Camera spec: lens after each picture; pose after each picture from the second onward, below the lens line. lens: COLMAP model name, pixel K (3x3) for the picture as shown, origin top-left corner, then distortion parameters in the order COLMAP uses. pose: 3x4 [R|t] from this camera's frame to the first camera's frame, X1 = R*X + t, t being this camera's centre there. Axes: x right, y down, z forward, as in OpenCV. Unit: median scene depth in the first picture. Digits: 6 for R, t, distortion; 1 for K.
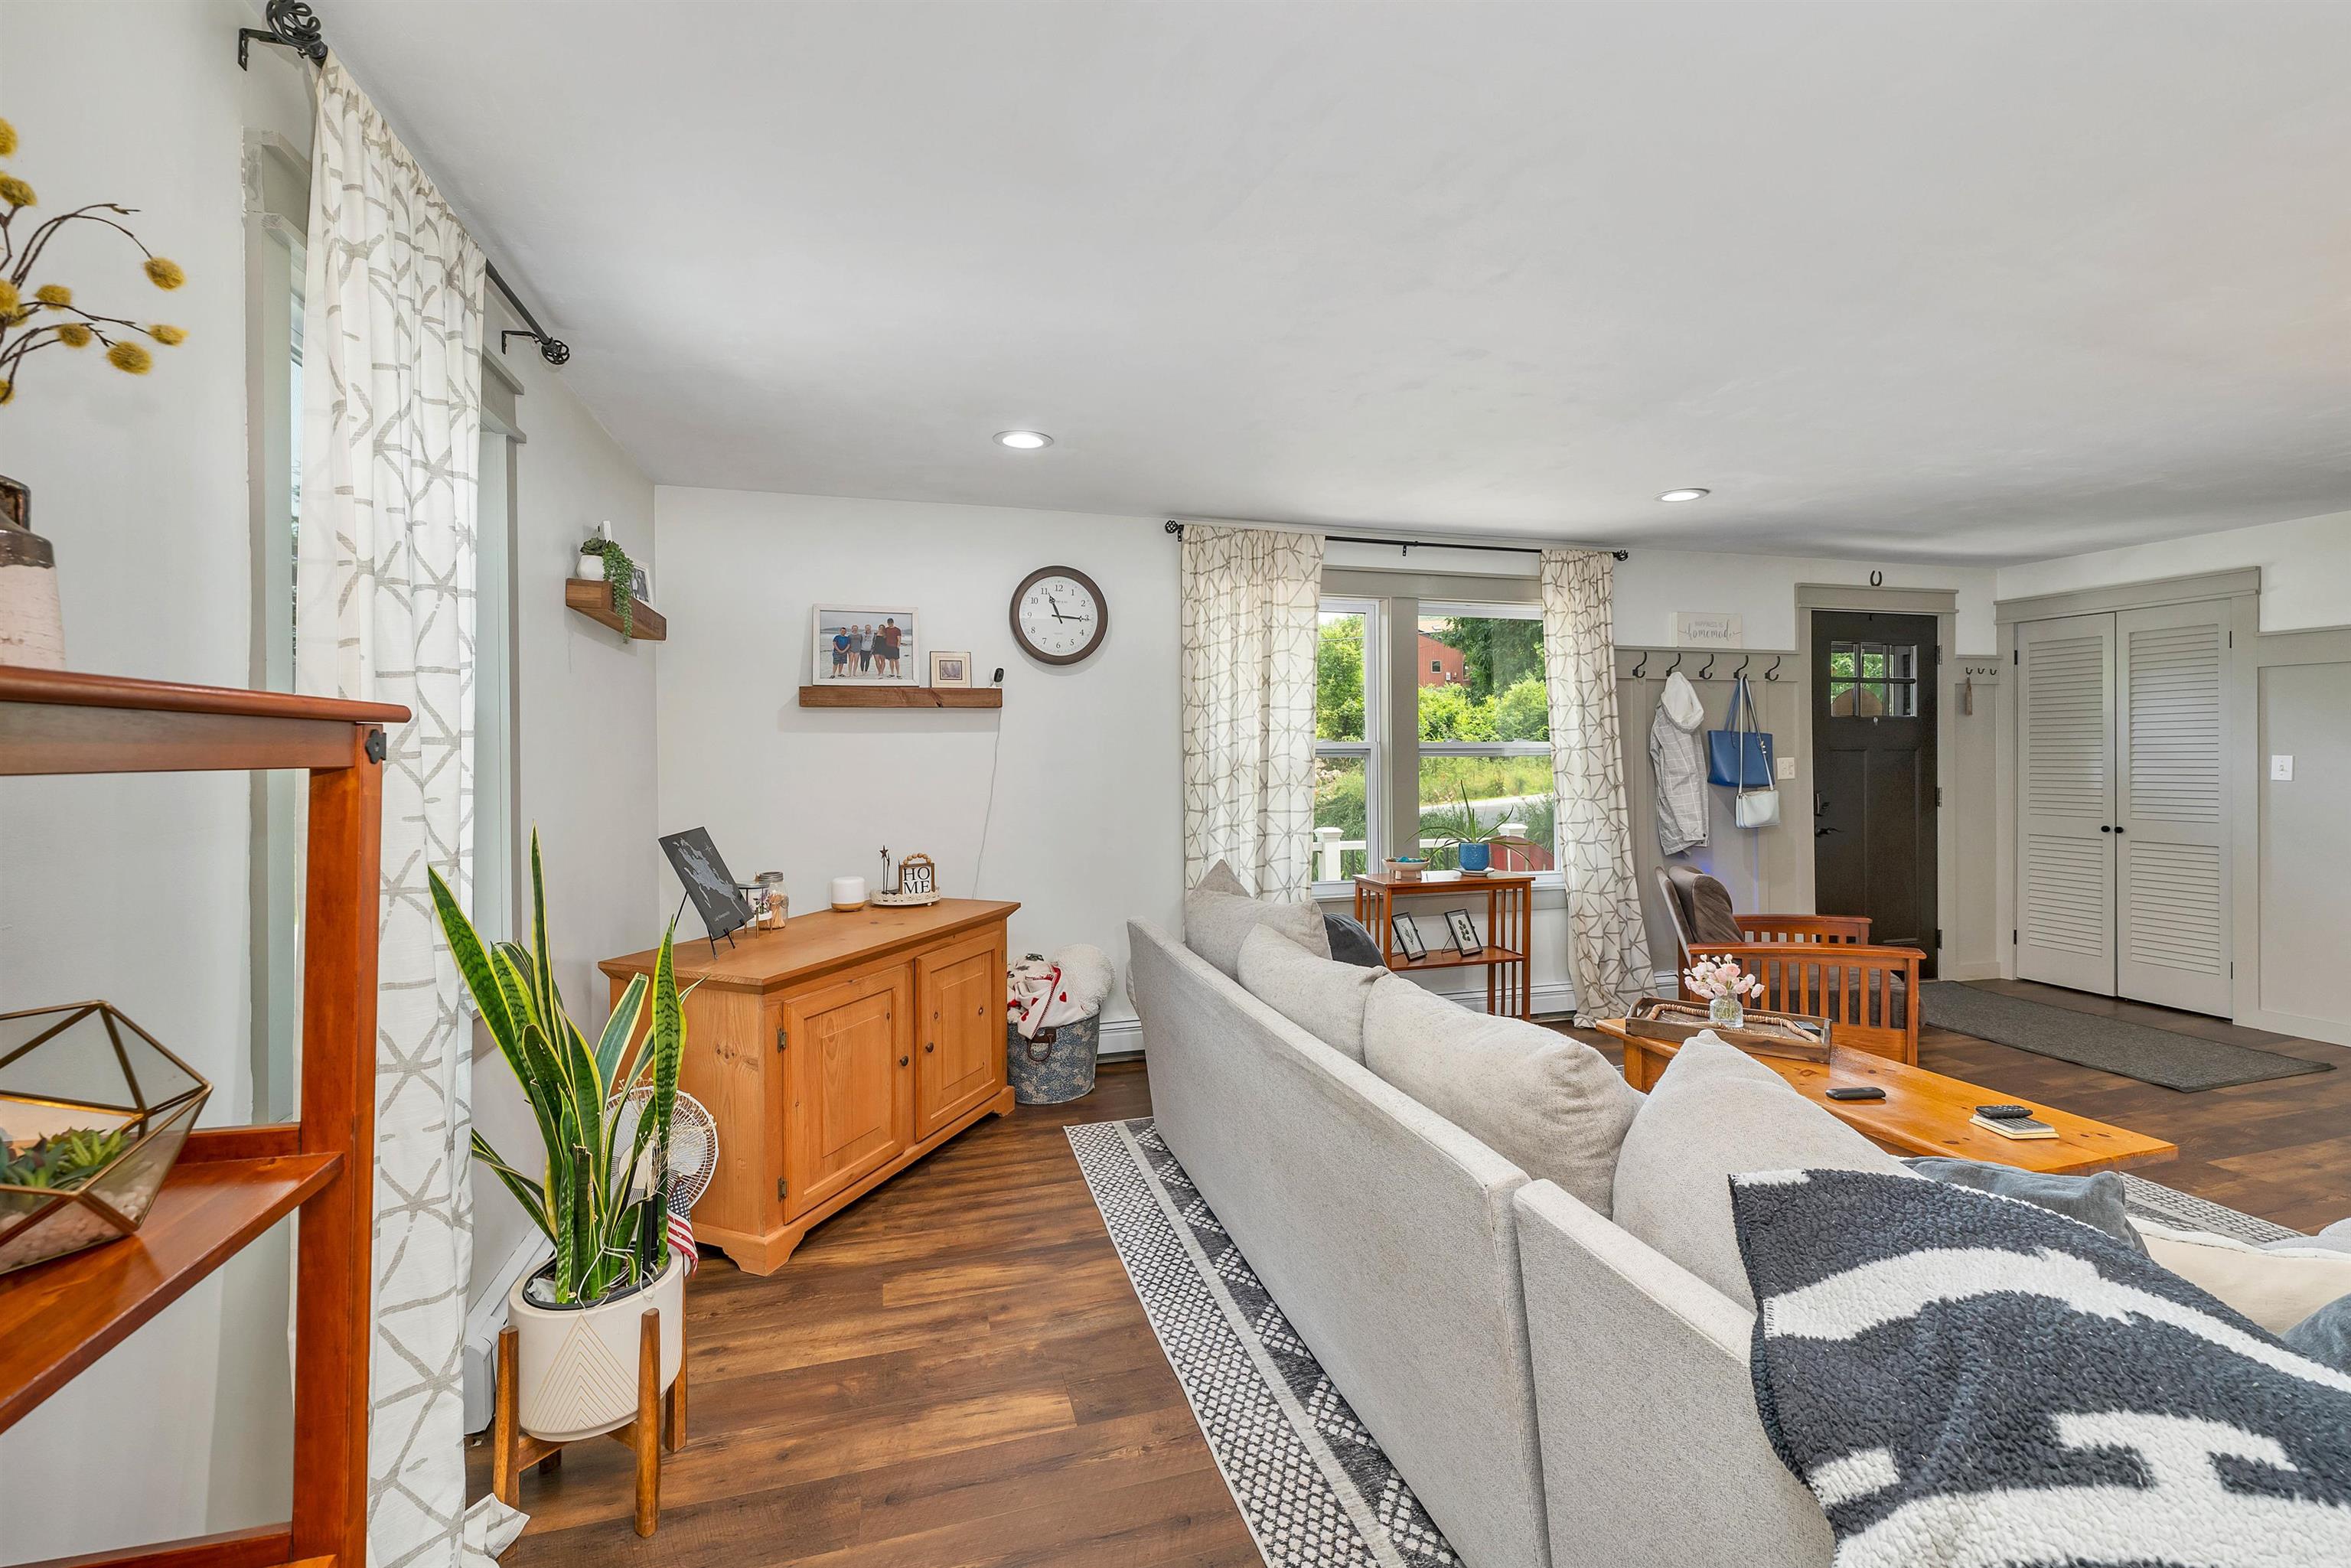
lens RADIAL K [[983.6, 0, 1168.2], [0, 983.6, 760.4], [0, 0, 1]] dist [0.003990, 0.000190]
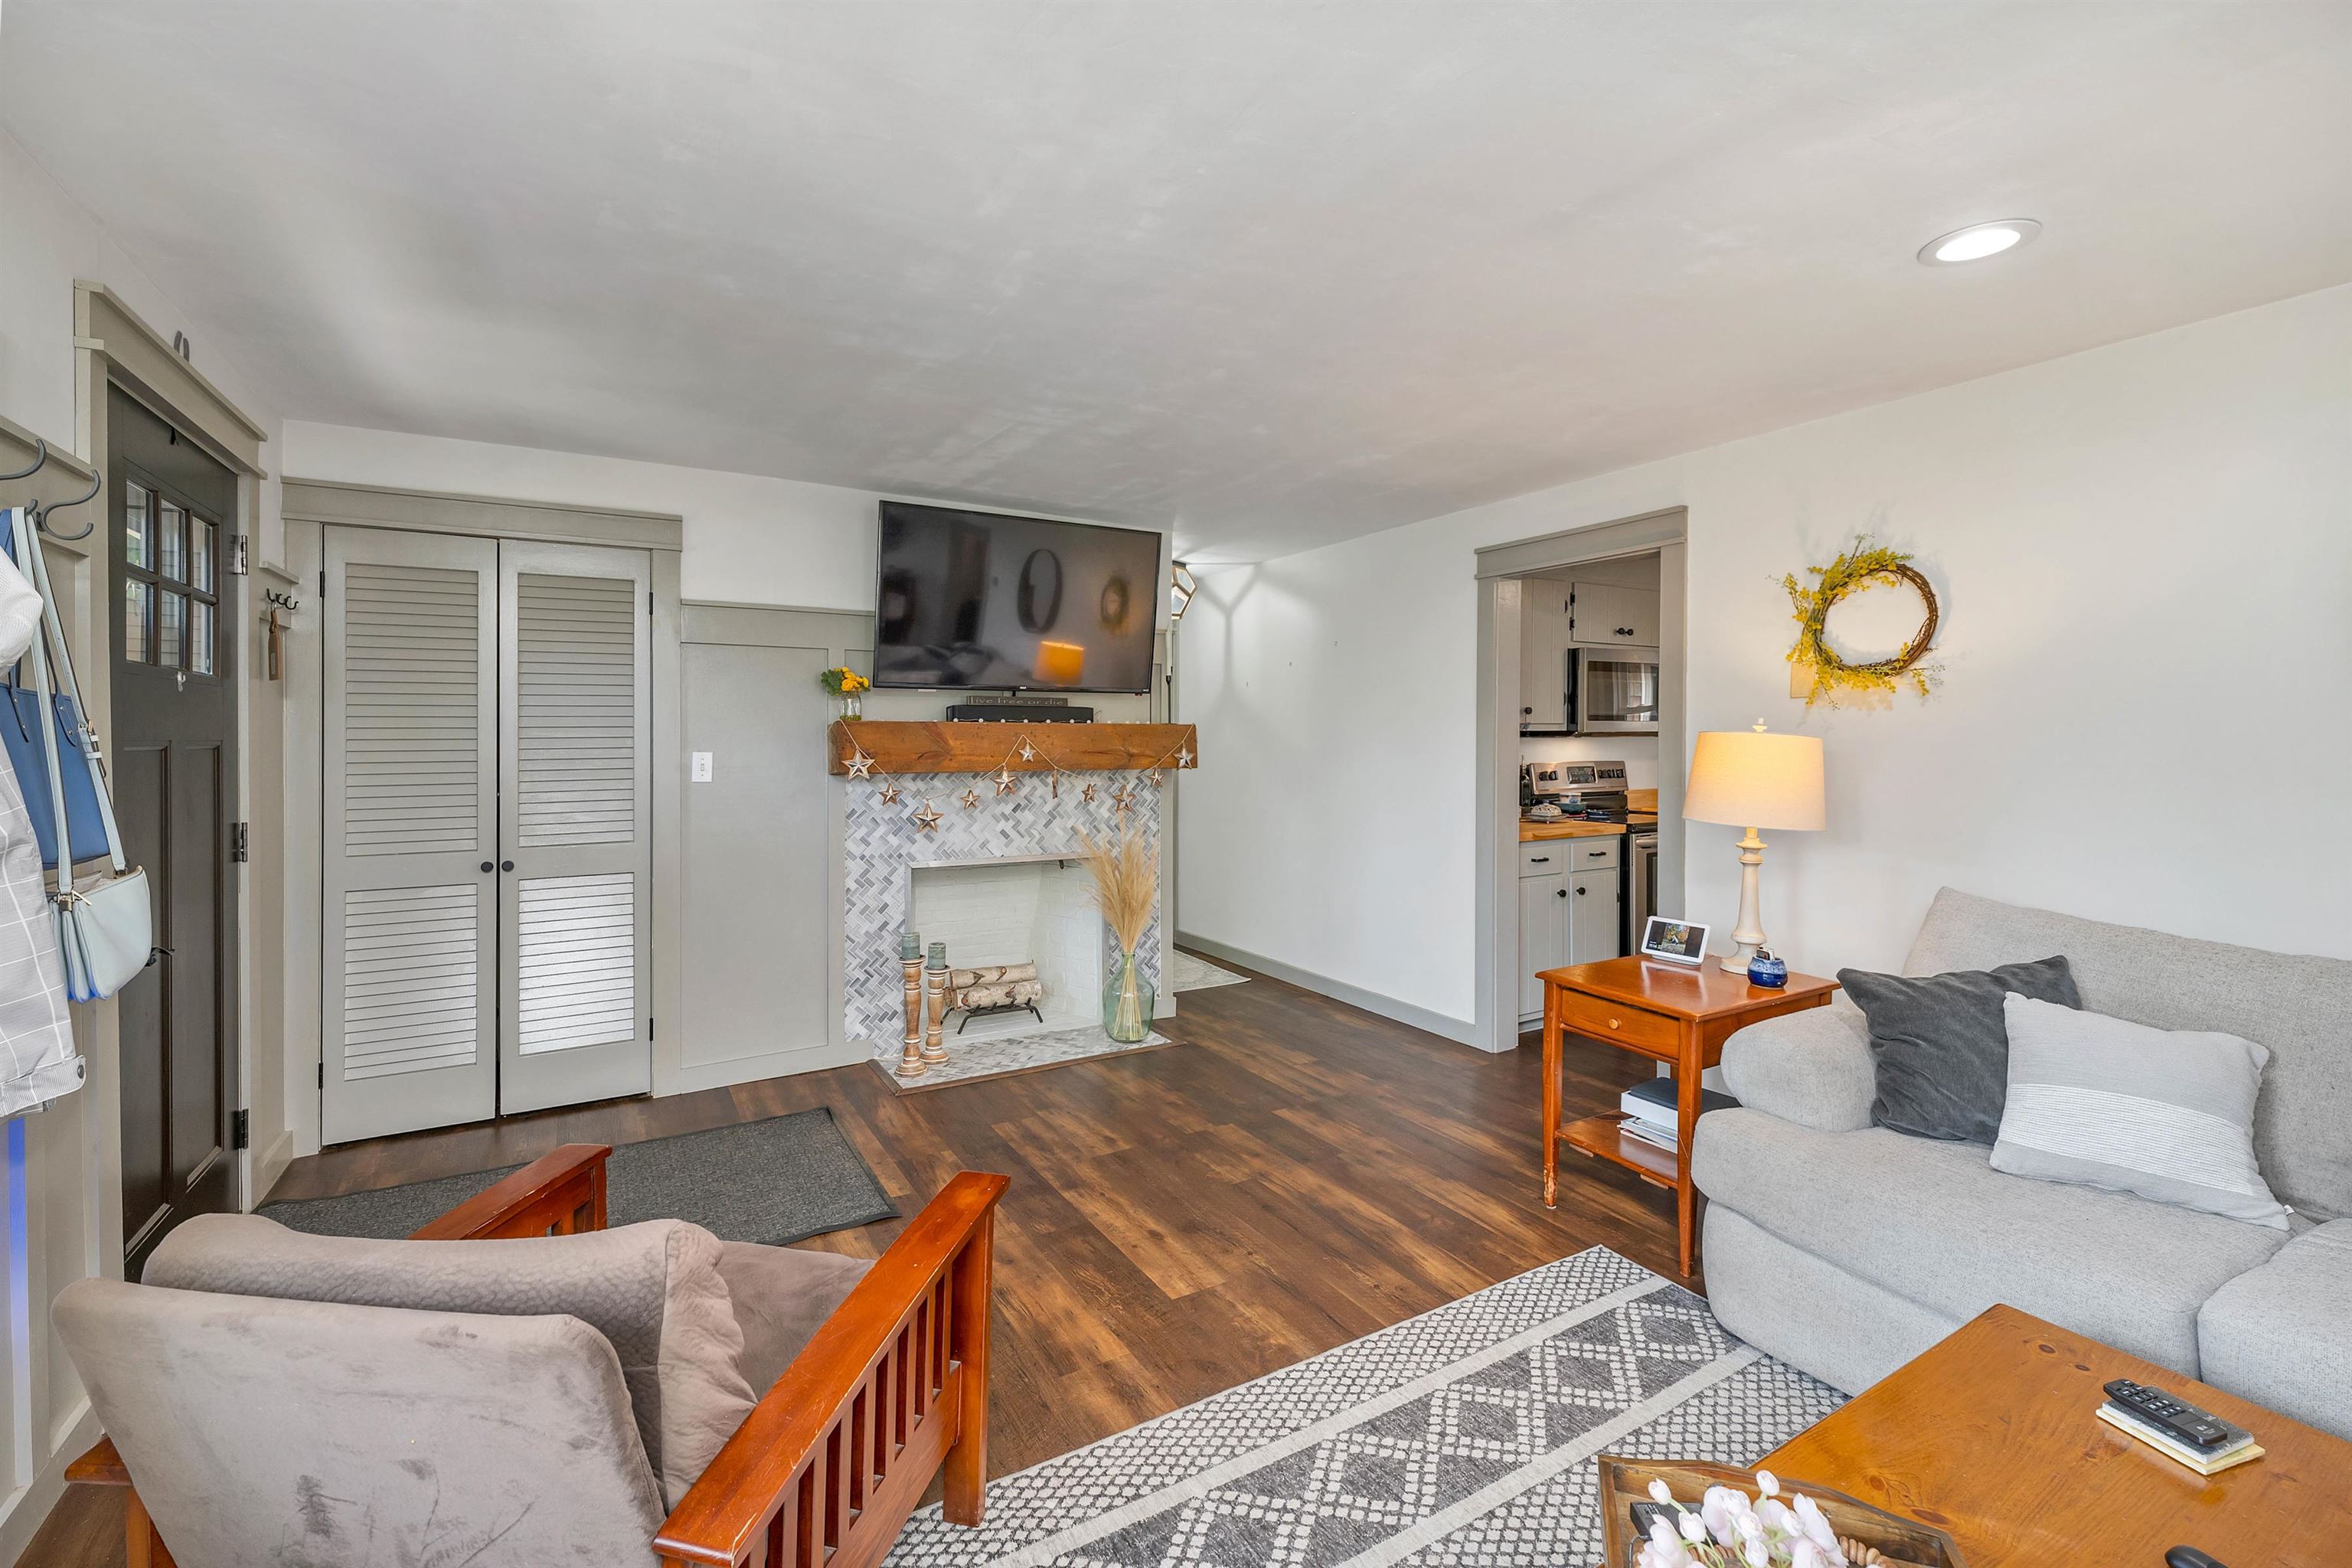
lens RADIAL K [[984.0, 0, 1175.1], [0, 984.0, 739.0], [0, 0, 1]] dist [0.003990, 0.000190]
pose [[-0.258795, -0.000948, 0.965932, 0.226507], [0.010107, 0.999942, 0.003689, -0.015217], [-0.965879, 0.010717, -0.258770, 0.821717]]
